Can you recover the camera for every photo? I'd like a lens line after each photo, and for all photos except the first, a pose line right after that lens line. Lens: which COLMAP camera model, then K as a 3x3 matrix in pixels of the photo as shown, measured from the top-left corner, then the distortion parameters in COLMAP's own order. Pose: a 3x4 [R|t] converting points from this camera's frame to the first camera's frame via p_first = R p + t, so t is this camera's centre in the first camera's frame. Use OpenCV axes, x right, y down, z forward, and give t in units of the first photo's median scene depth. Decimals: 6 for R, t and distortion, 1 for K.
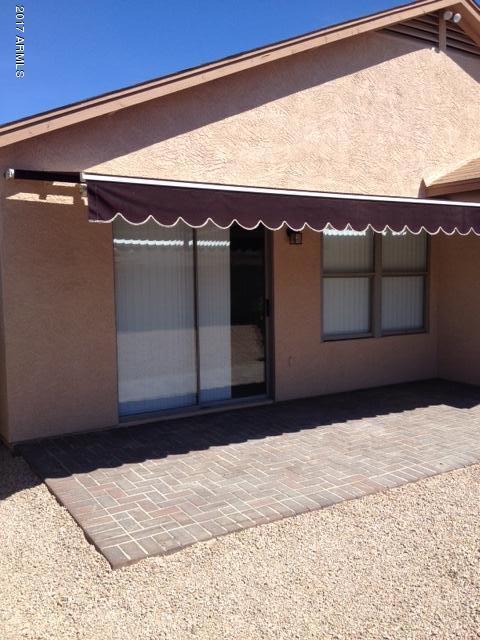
lens RADIAL K [[615.5, 0, 240.0], [0, 615.5, 320.0], [0, 0, 1]] dist [0.129034, -0.297302]
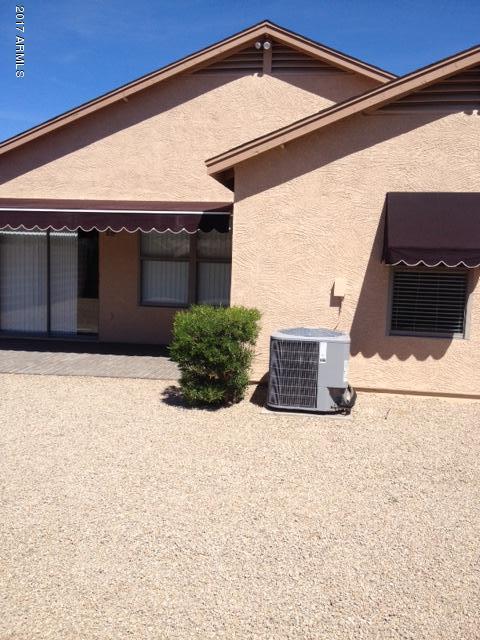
lens RADIAL K [[615.5, 0, 240.0], [0, 615.5, 320.0], [0, 0, 1]] dist [0.129034, -0.297302]
pose [[0.745395, 0.100539, -0.658998, 1.261055], [-0.089873, 0.994692, 0.050098, -0.024193], [0.660538, 0.021883, 0.750474, 0.098863]]
